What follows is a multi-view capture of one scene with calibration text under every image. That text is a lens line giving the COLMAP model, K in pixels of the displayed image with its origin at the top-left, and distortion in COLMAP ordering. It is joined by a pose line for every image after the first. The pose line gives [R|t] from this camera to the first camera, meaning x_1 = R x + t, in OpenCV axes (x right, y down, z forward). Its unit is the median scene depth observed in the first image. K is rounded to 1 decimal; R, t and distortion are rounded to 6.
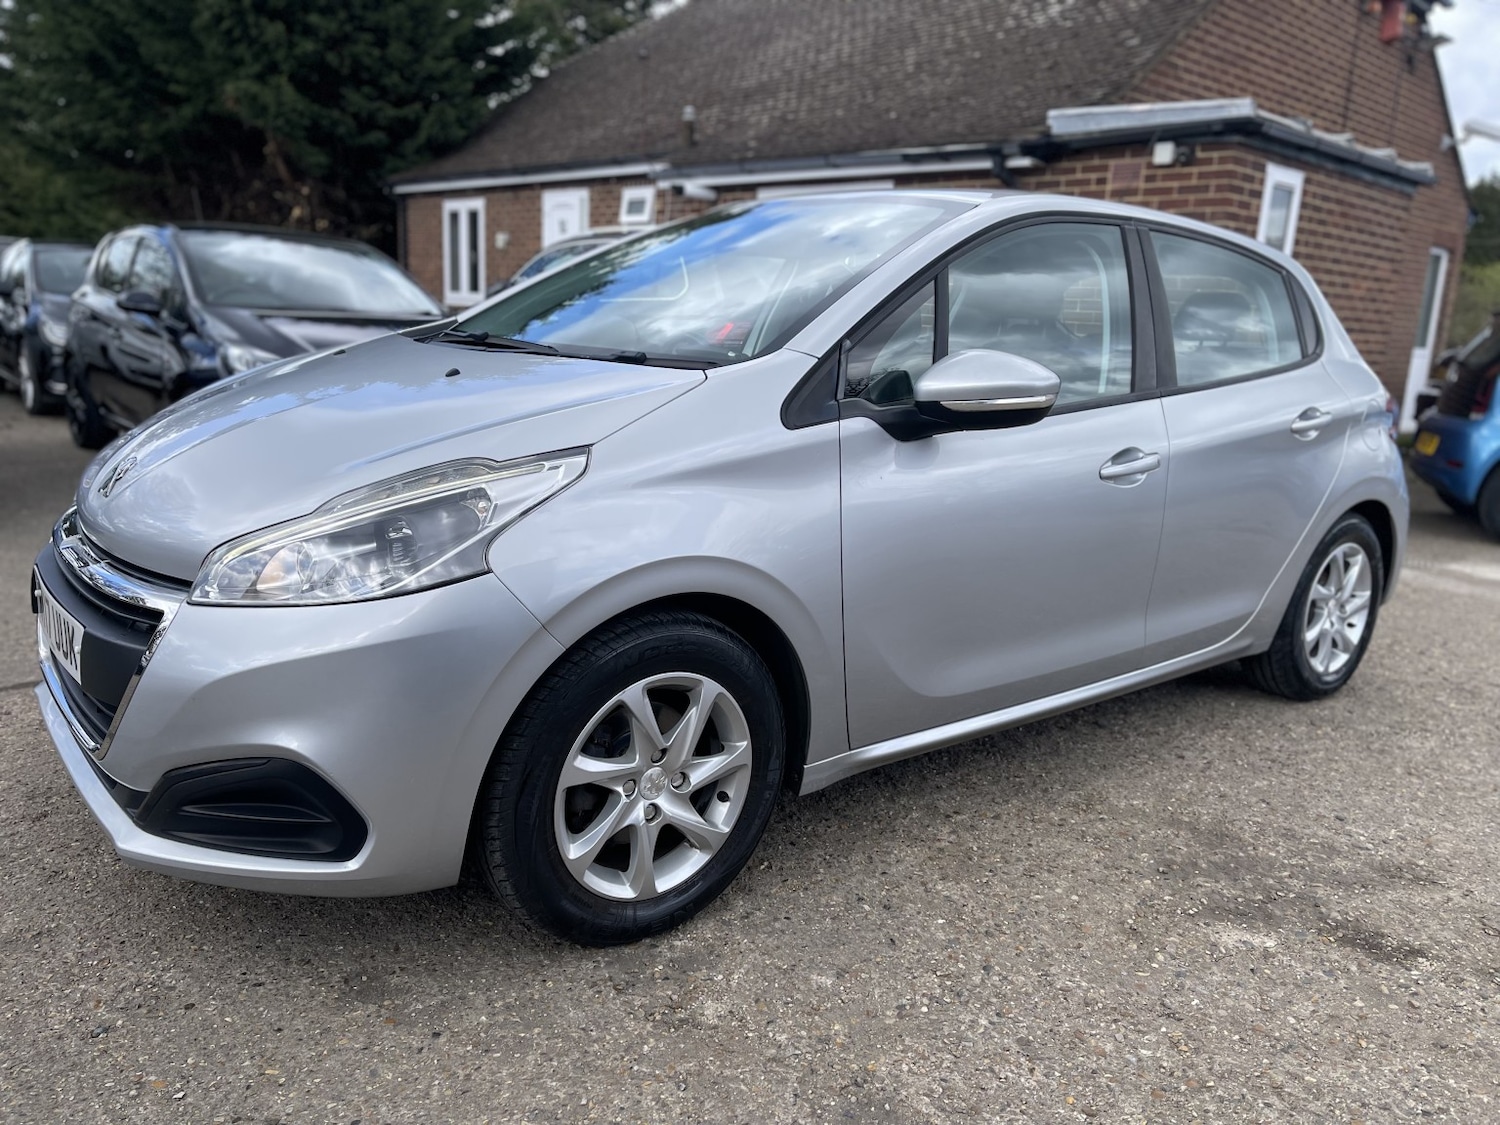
lens RADIAL K [[1147.0, 0, 762.0], [0, 1147.0, 573.1], [0, 0, 1]] dist [0.071409, -0.078332]
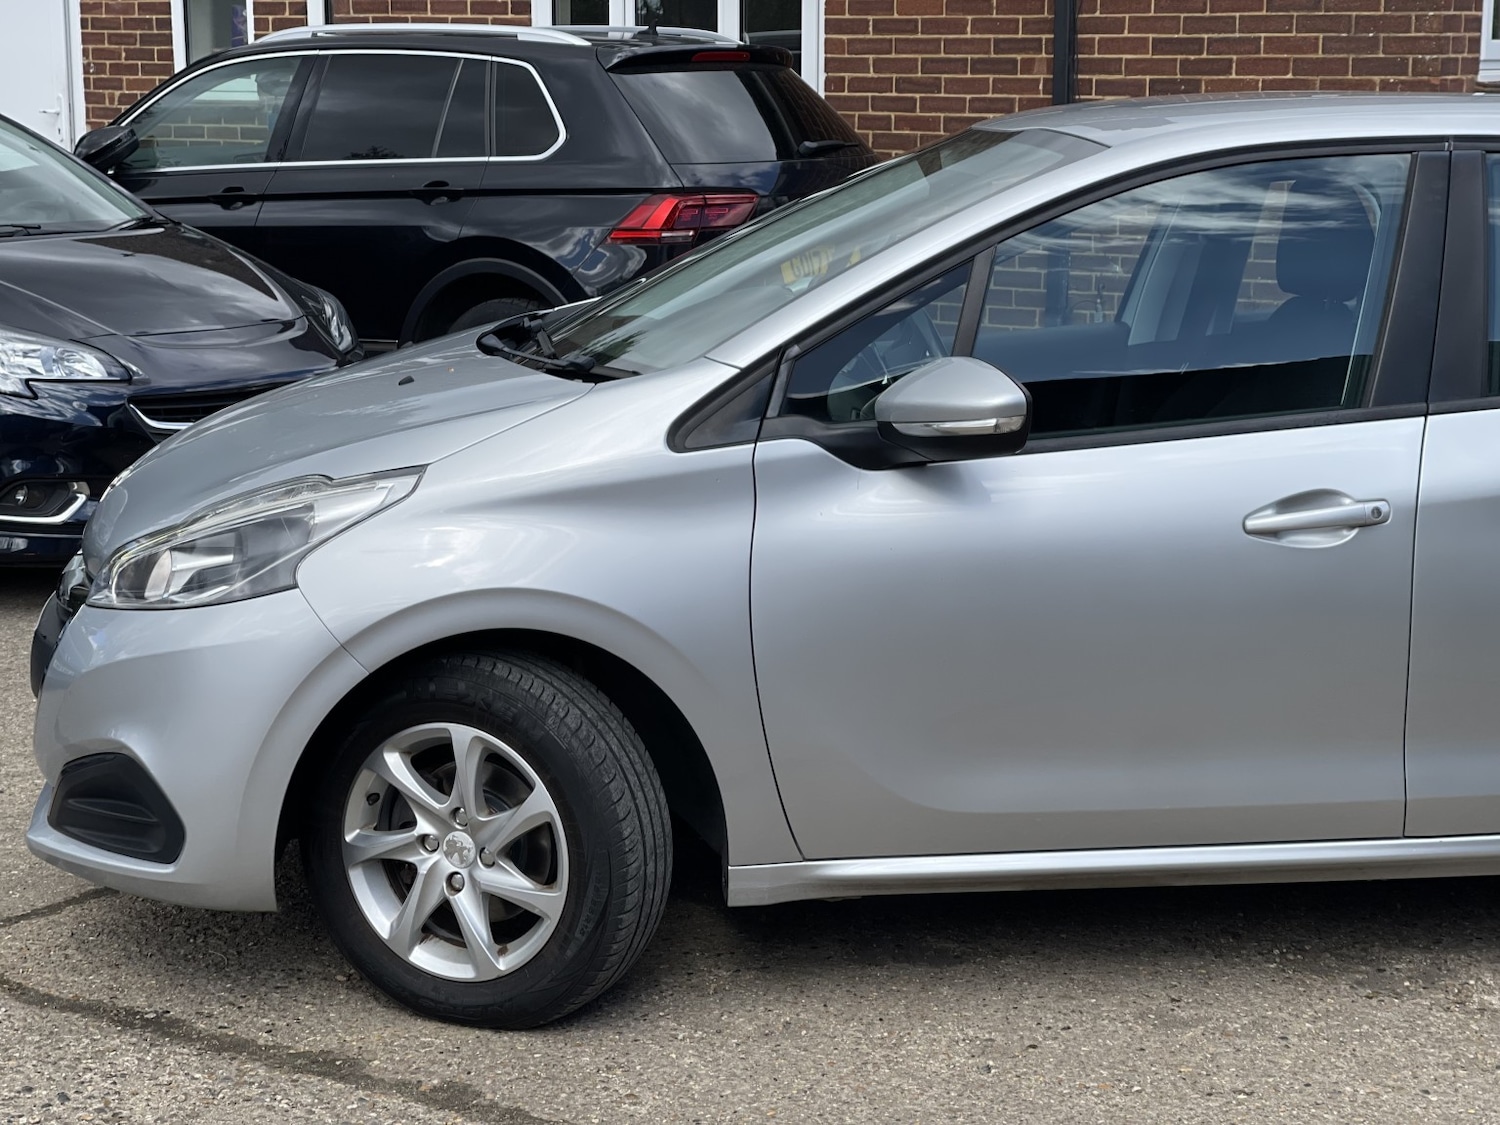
lens RADIAL K [[2774.3, 0, 755.4], [0, 2774.3, 550.5], [0, 0, 1]] dist [0.206597, 0.000000]
pose [[0.847100, 0.044853, -0.529538, 0.957295], [-0.082727, 0.995414, -0.048025, 0.034935], [0.524956, 0.084489, 0.846926, -0.587989]]
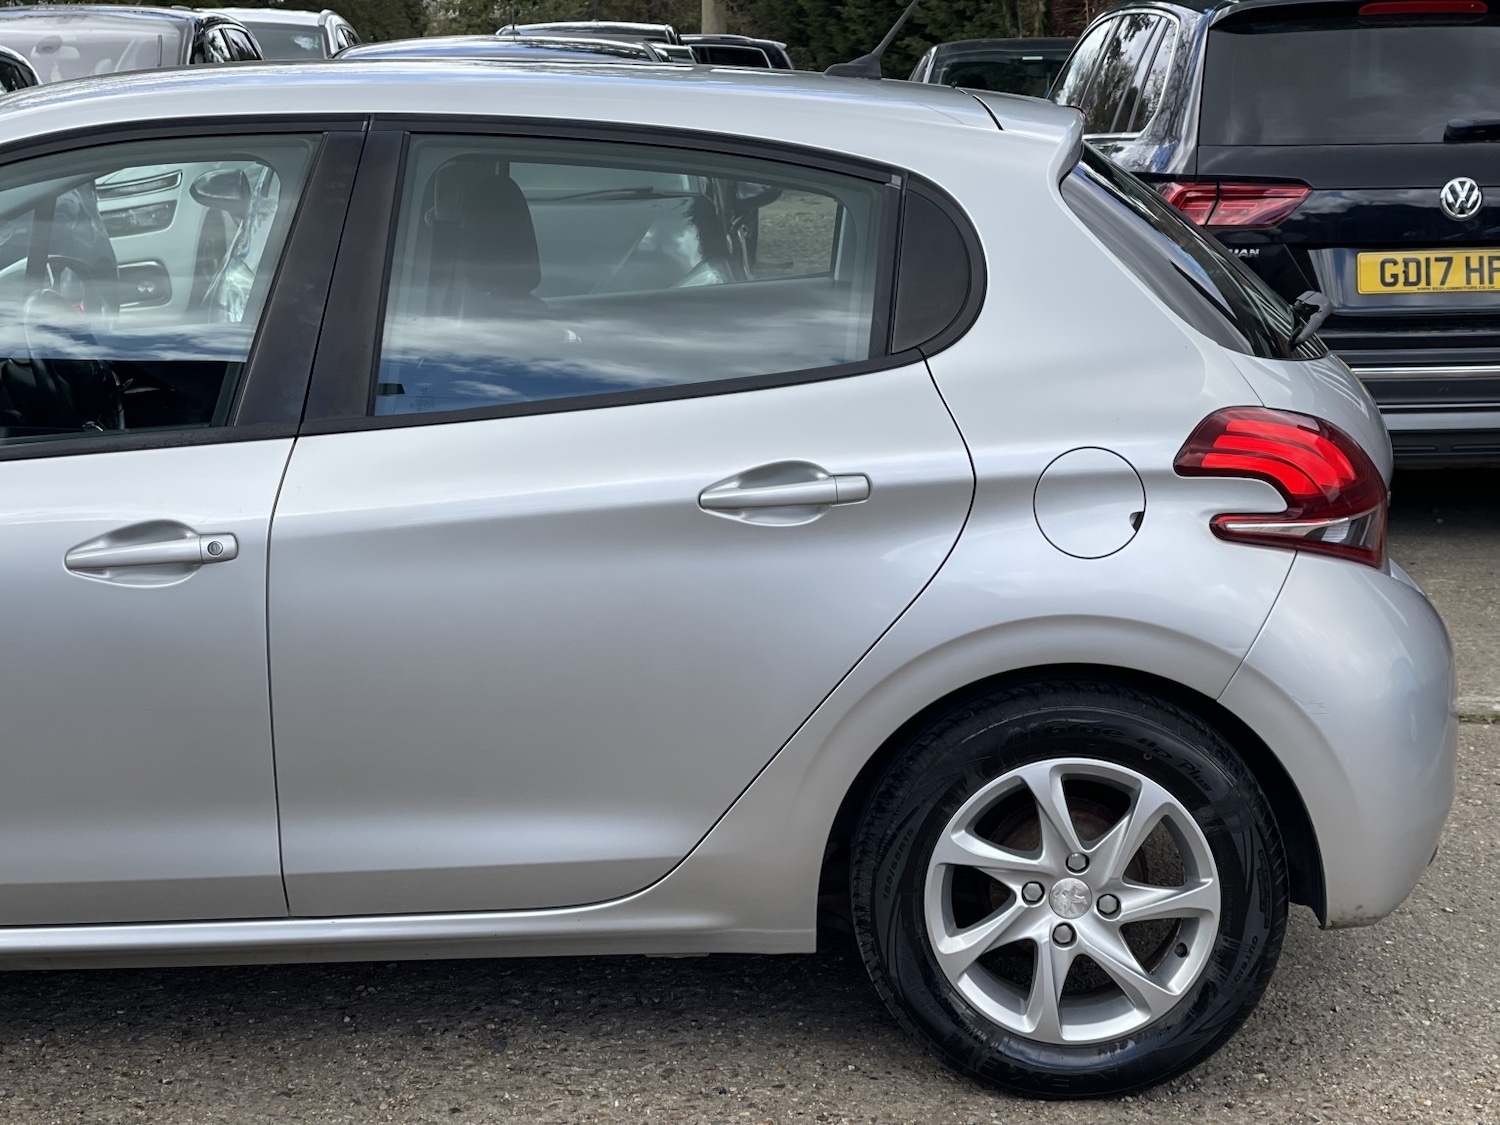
lens RADIAL K [[2791.7, 0, 748.3], [0, 2791.7, 563.1], [0, 0, 1]] dist [0.221385, 0.000000]
pose [[0.770127, 0.067605, -0.634298, 1.542762], [-0.099687, 0.994906, -0.014993, -0.100837], [0.630053, 0.074778, 0.772943, 0.087185]]
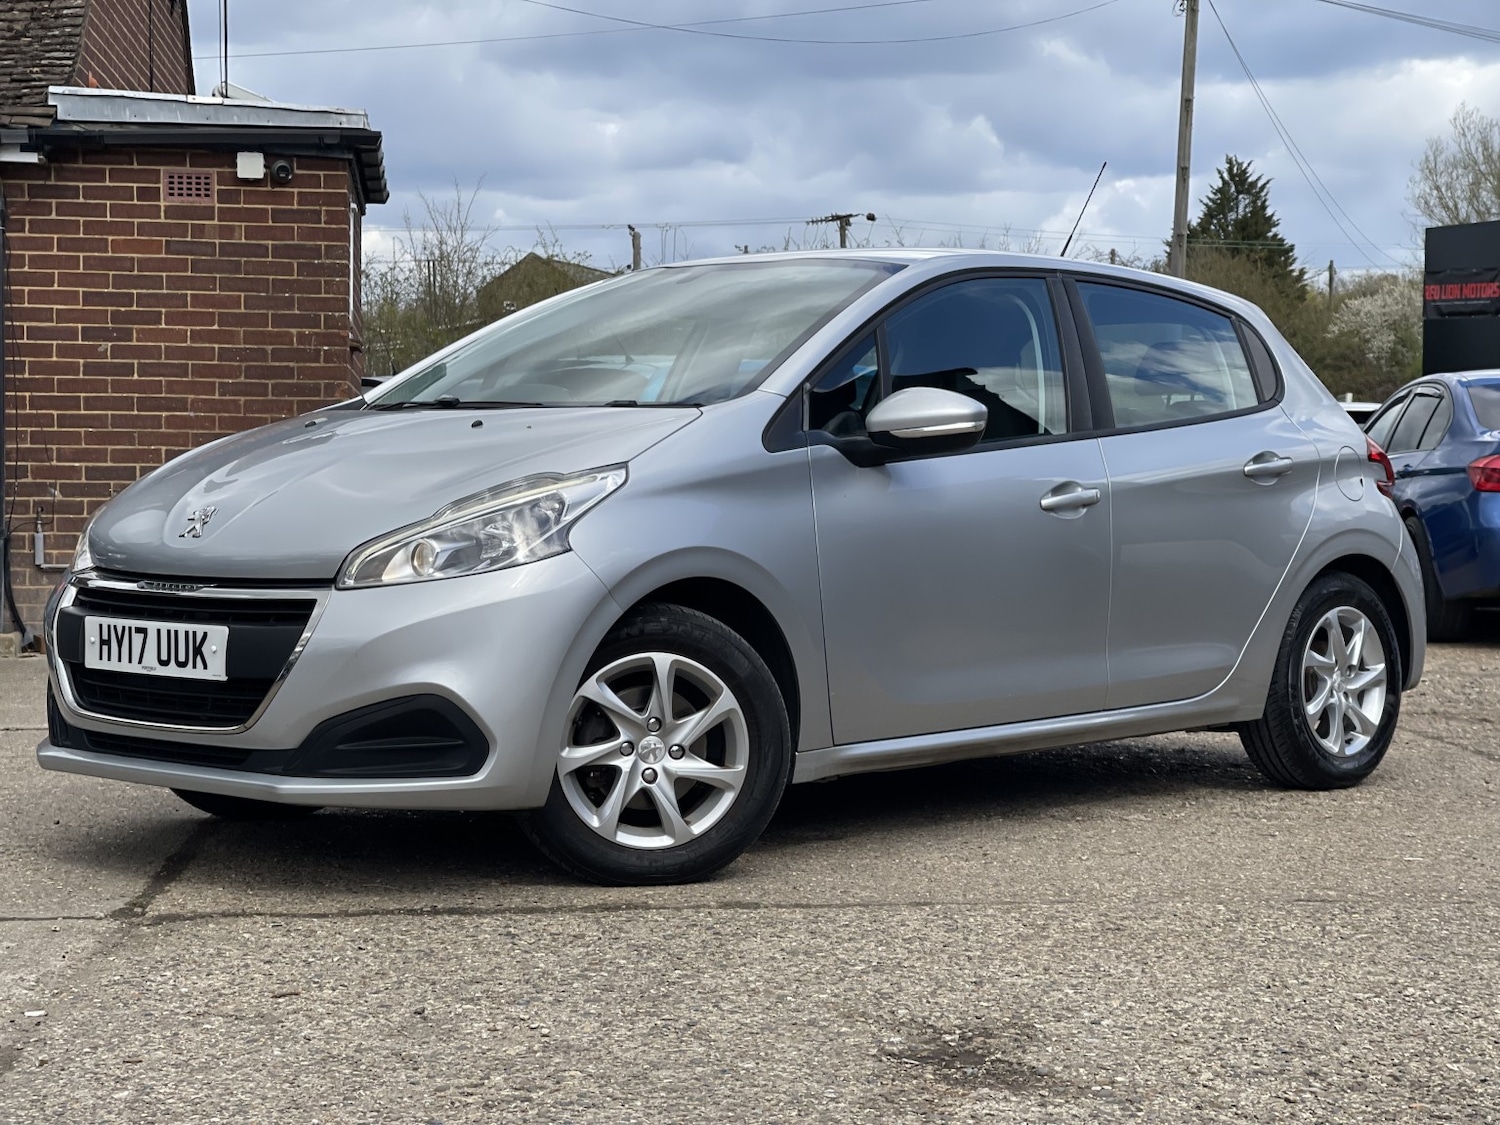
lens RADIAL K [[2774.3, 0, 761.5], [0, 2774.3, 541.2], [0, 0, 1]] dist [0.206597, 0.000000]
pose [[0.991700, -0.048969, 0.118882, -0.275092], [0.070808, 0.979789, -0.187082, 0.418613], [-0.107318, 0.193947, 0.975124, -1.497716]]
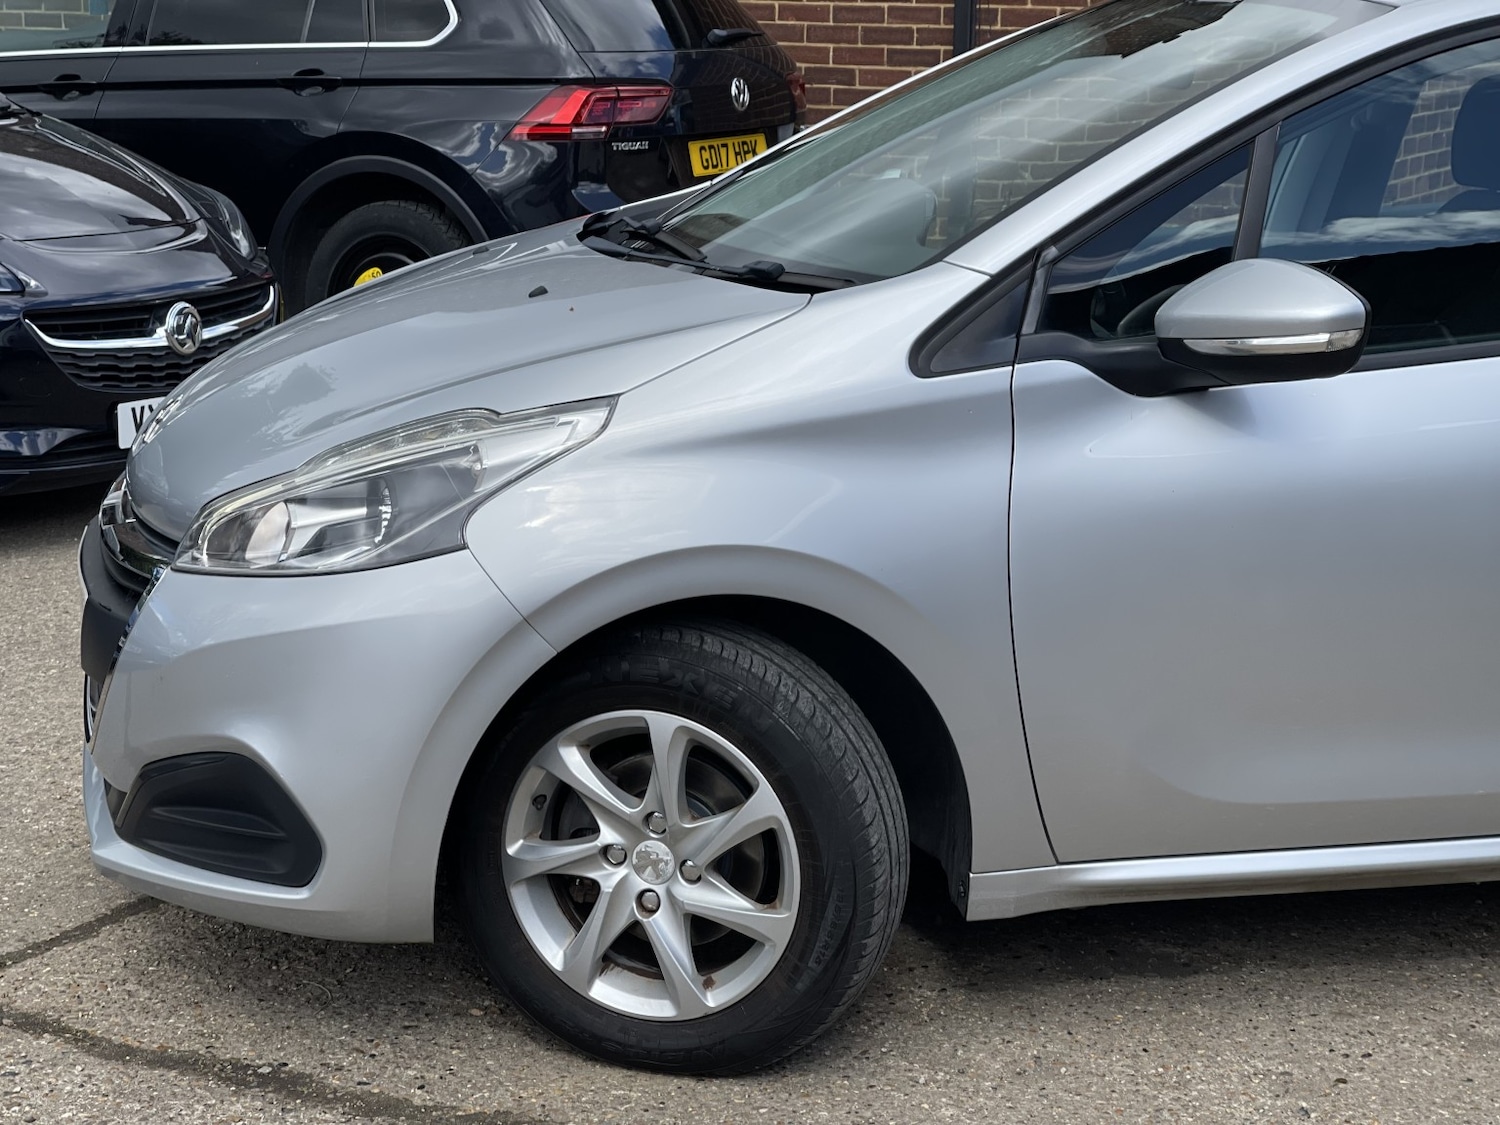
lens RADIAL K [[2774.3, 0, 755.5], [0, 2774.3, 553.4], [0, 0, 1]] dist [0.206597, 0.000000]
pose [[0.900438, 0.049750, -0.432130, 0.550558], [-0.066407, 0.997515, -0.023533, 0.024375], [0.429885, 0.049886, 0.901504, -0.473102]]
